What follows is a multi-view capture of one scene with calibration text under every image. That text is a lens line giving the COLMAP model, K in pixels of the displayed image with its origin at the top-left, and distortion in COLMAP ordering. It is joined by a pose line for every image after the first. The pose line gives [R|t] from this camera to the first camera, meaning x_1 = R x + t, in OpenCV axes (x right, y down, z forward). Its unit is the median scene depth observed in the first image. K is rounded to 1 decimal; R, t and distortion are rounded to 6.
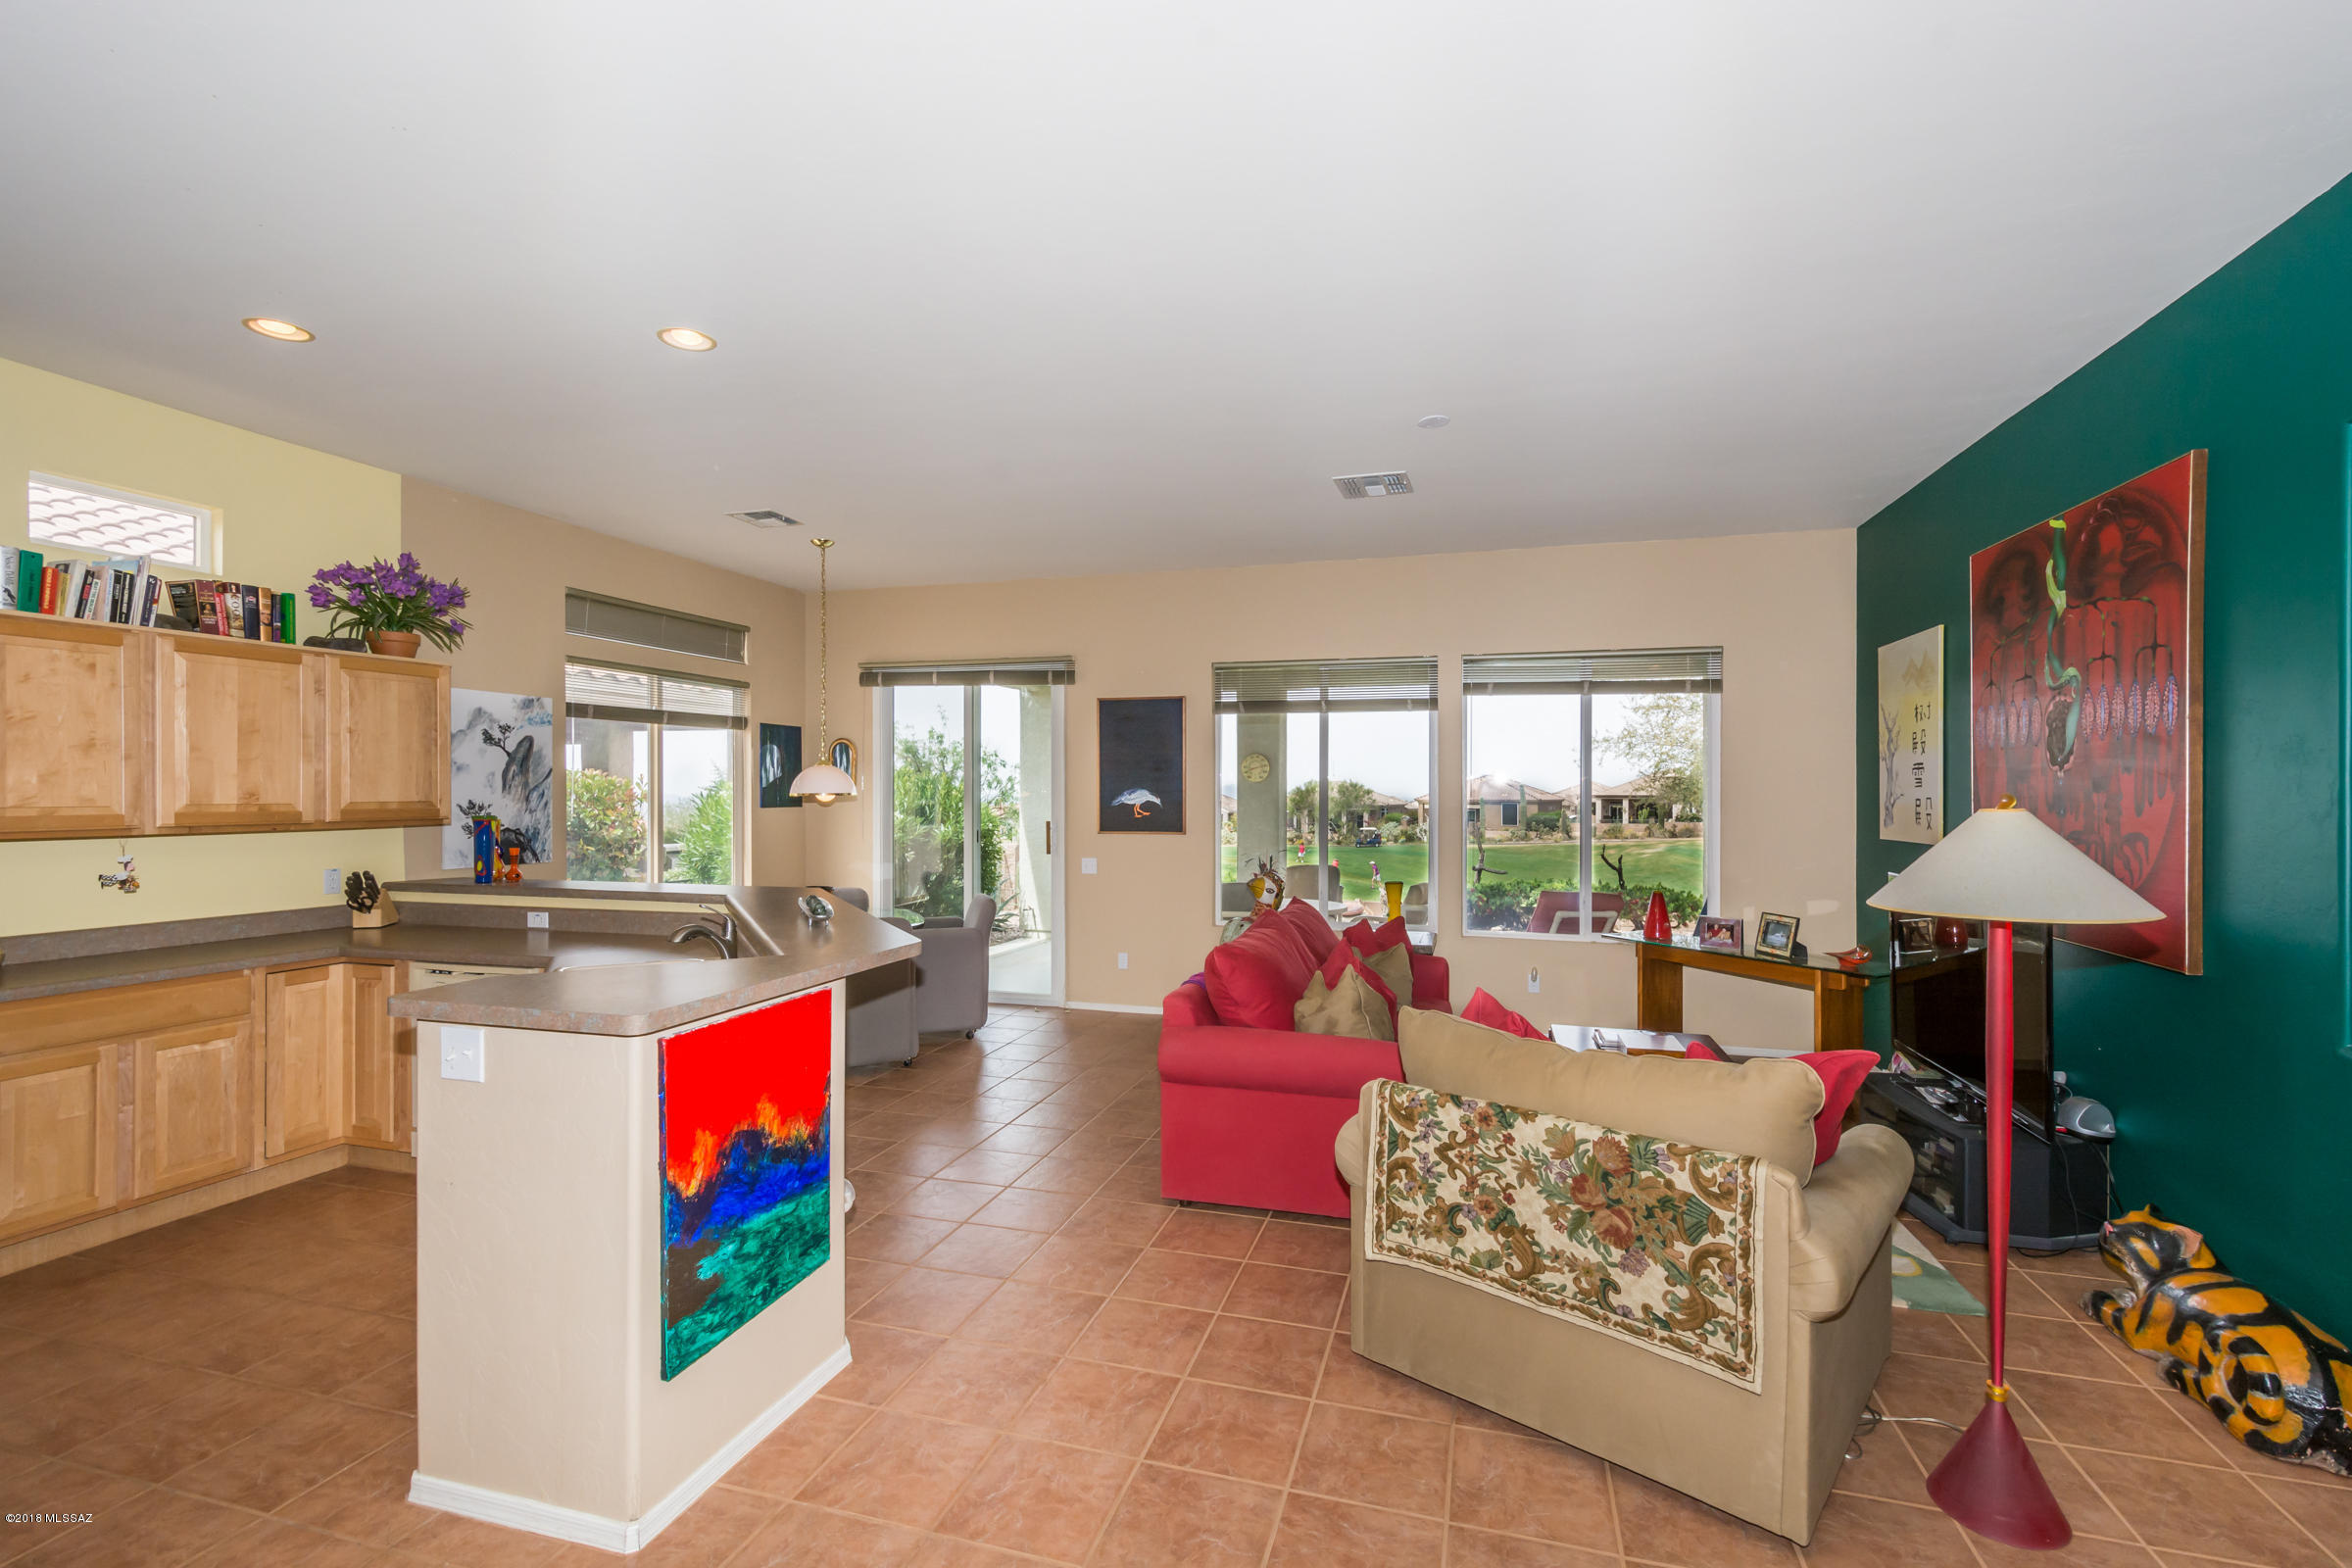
lens RADIAL K [[1033.4, 0, 1201.5], [0, 1033.4, 796.9], [0, 0, 1]] dist [0.008414, -0.004538]
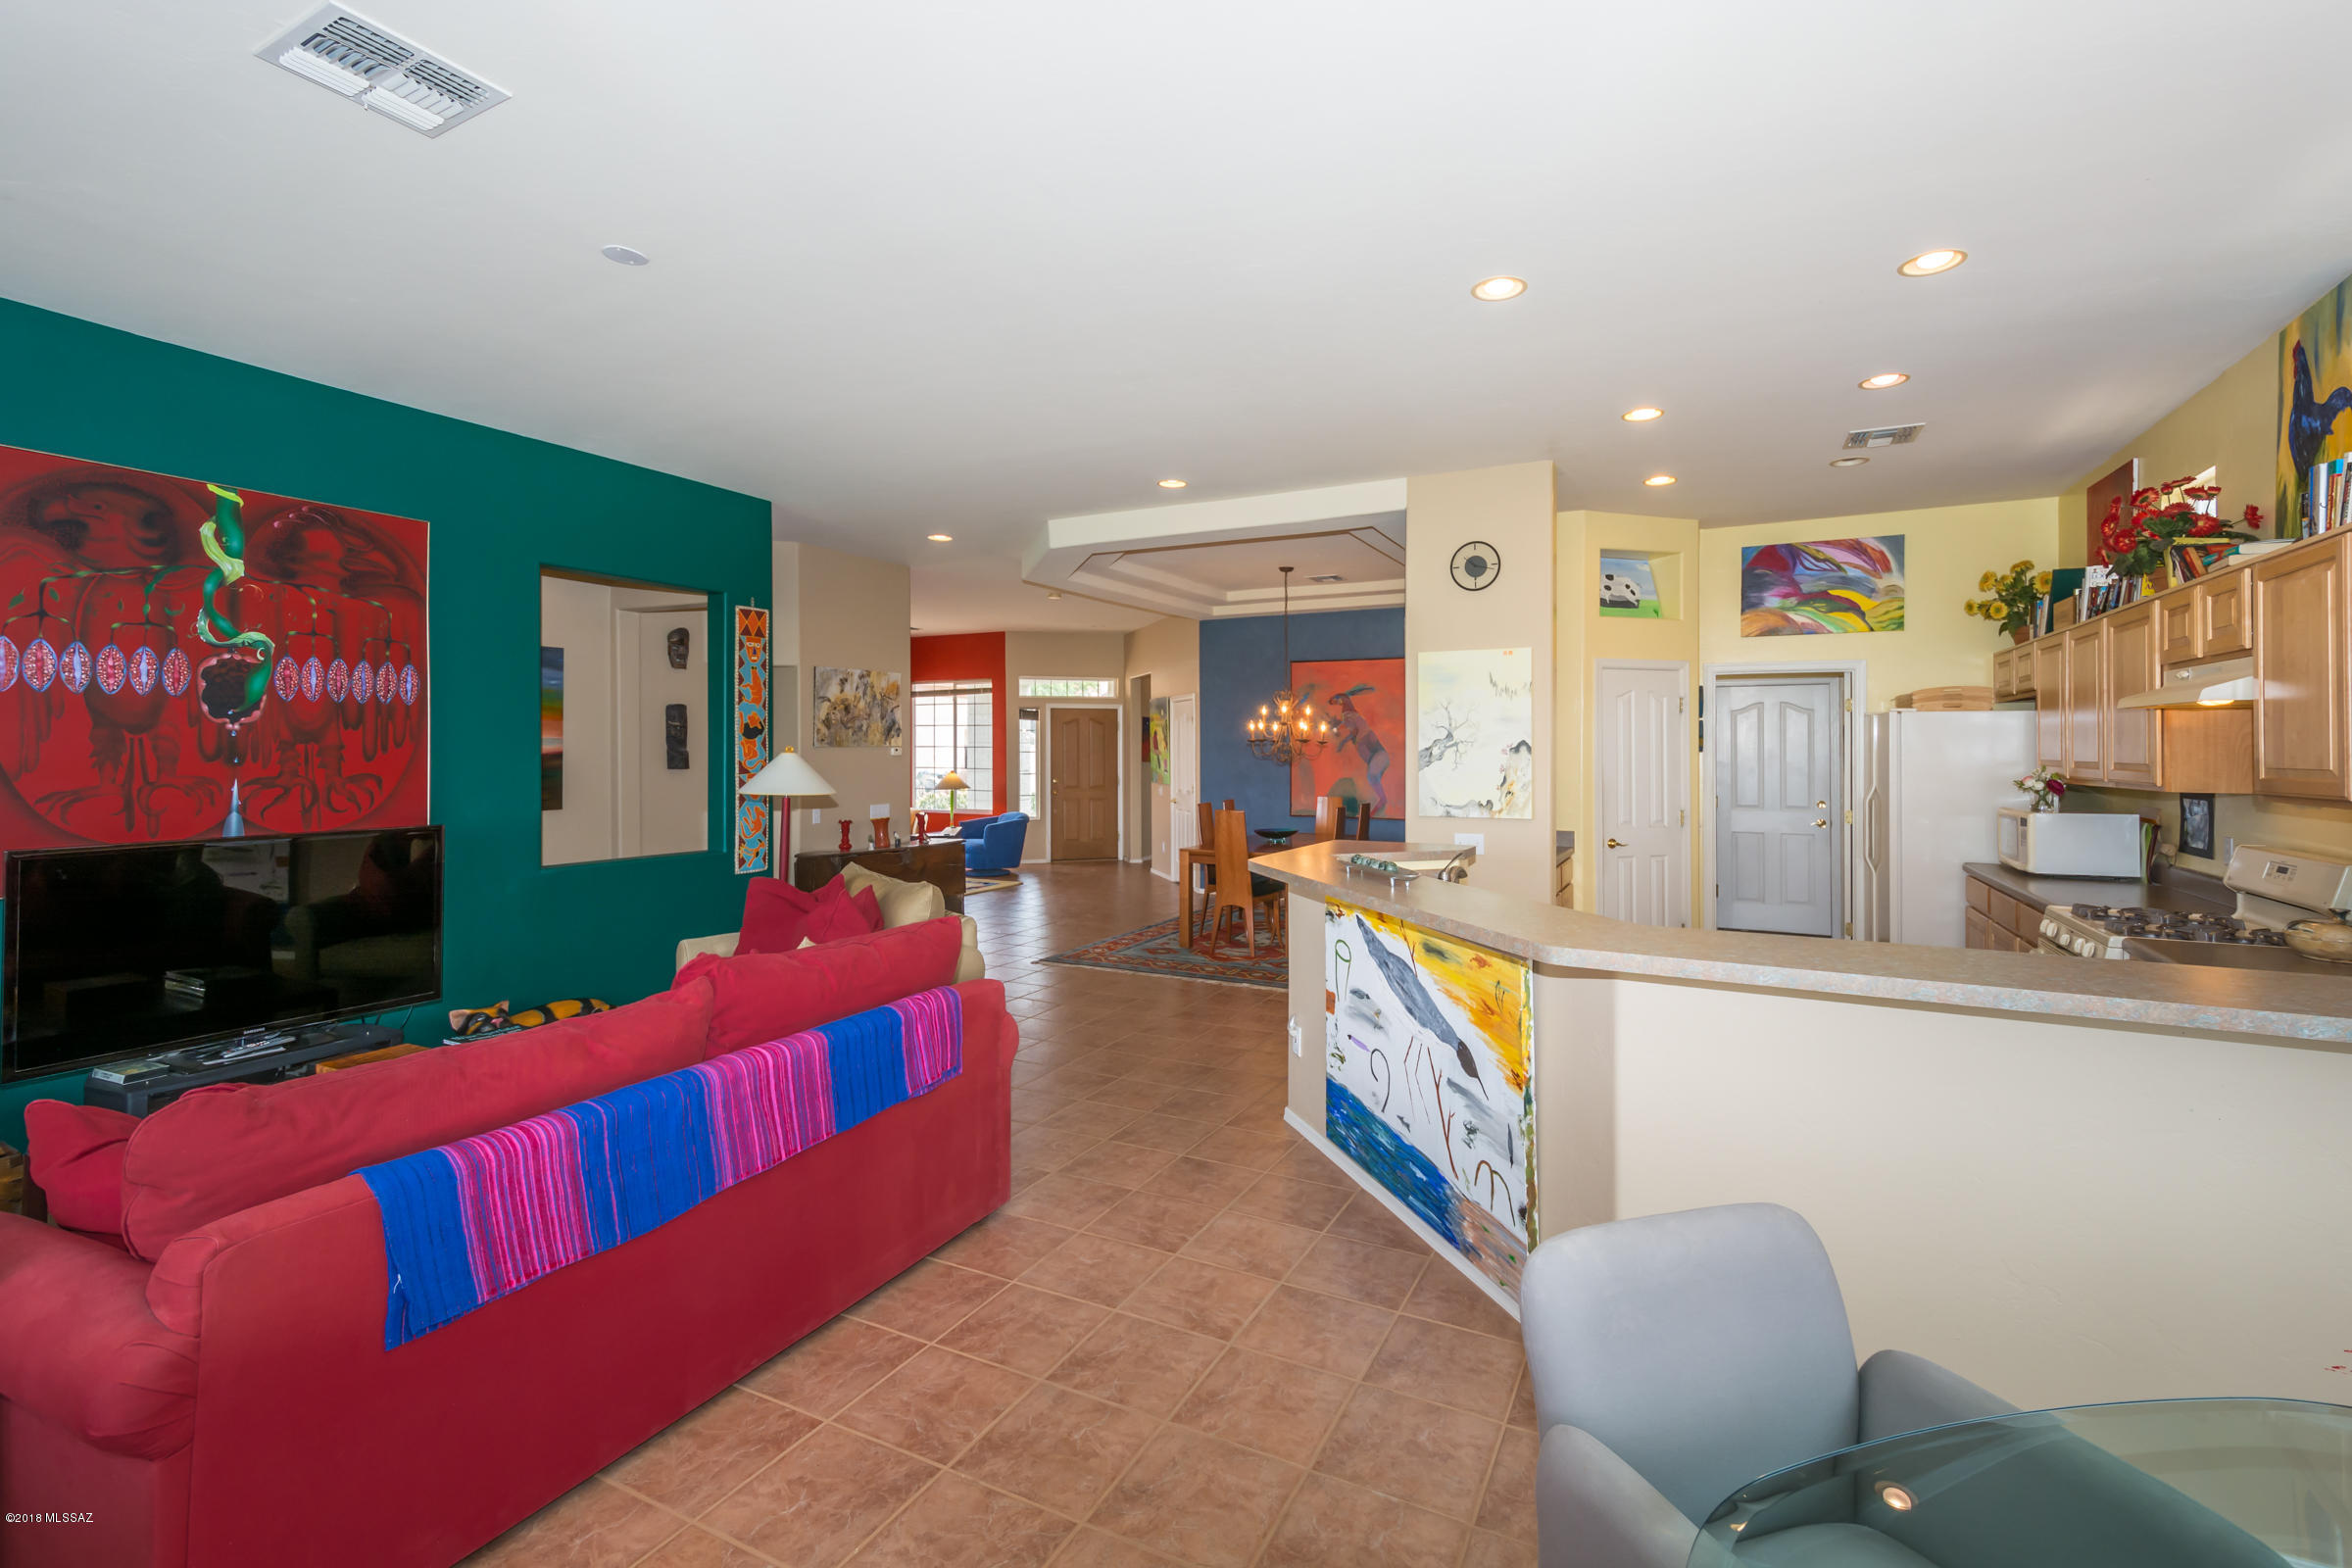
lens RADIAL K [[1033.4, 0, 1196.4], [0, 1033.4, 748.8], [0, 0, 1]] dist [0.008414, -0.004538]
pose [[-0.981104, -0.003920, 0.193441, -0.294929], [-0.003081, 0.999984, 0.004639, -0.005316], [-0.193457, 0.003956, -0.981101, 1.483372]]
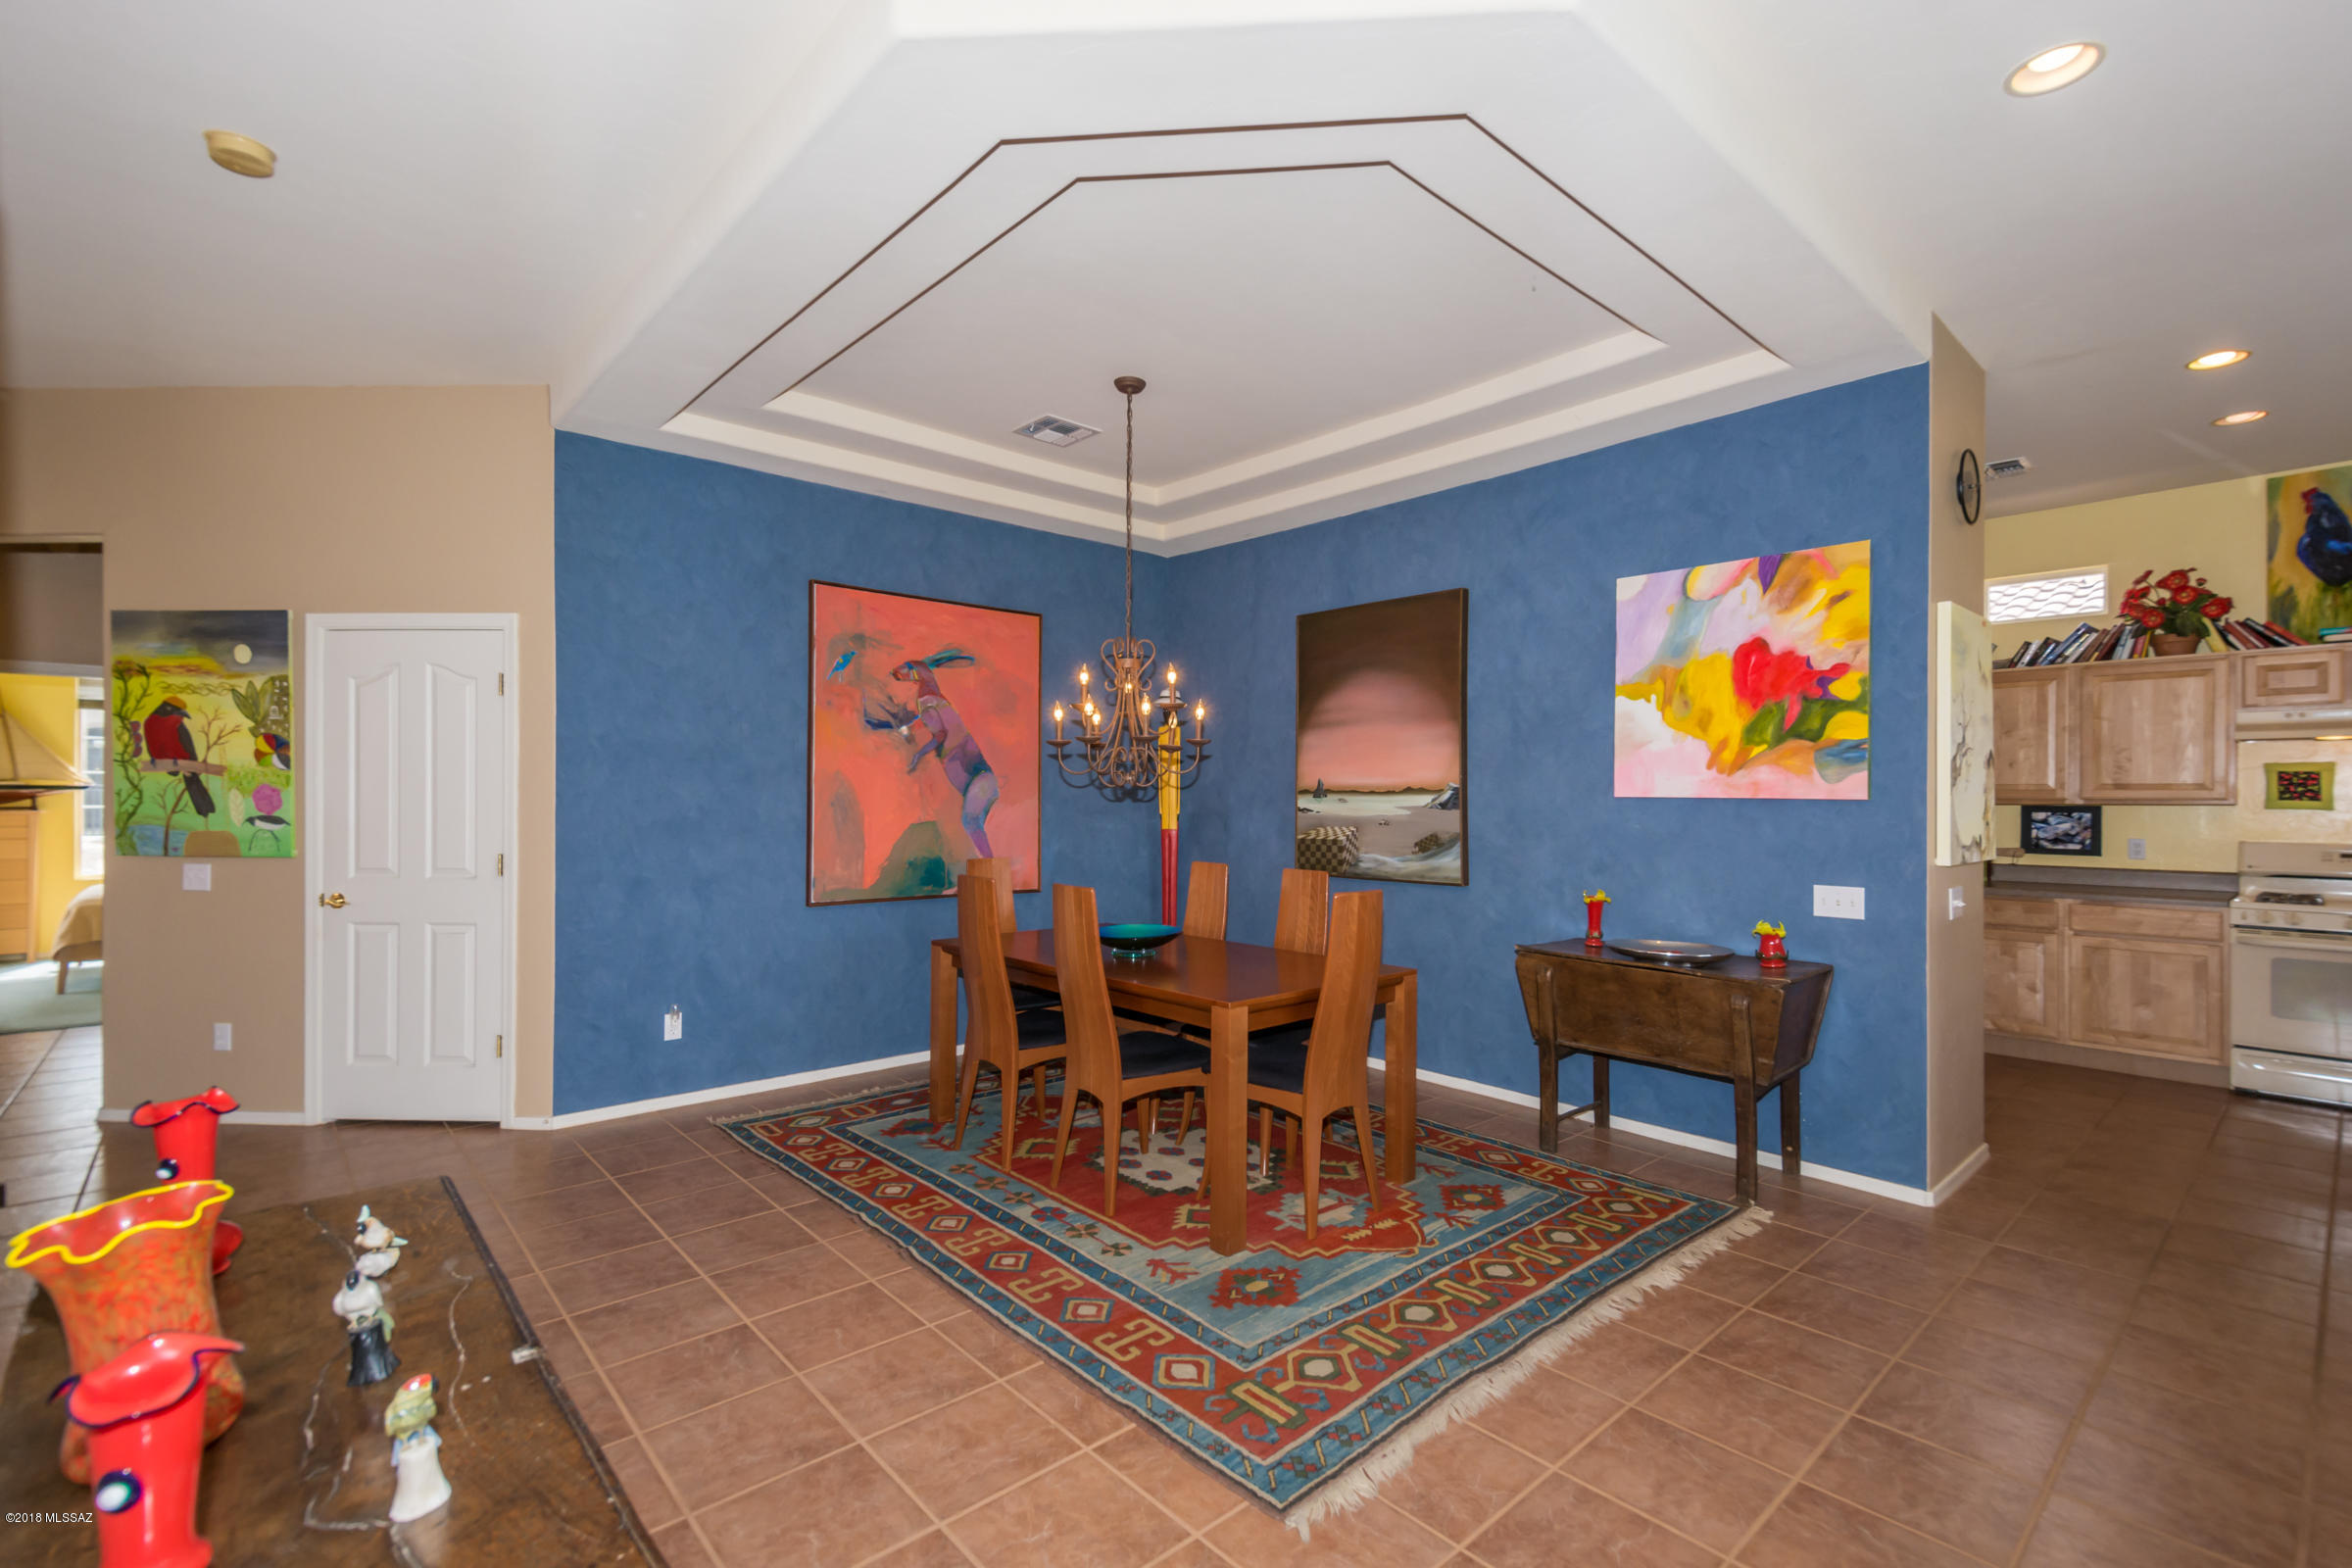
lens RADIAL K [[1033.4, 0, 1173.2], [0, 1033.4, 800.8], [0, 0, 1]] dist [0.008414, -0.004538]
pose [[-0.531867, -0.002644, -0.846824, 0.620883], [-0.010370, 0.999940, 0.003391, 0.033628], [0.846764, 0.010585, -0.531863, 0.159541]]
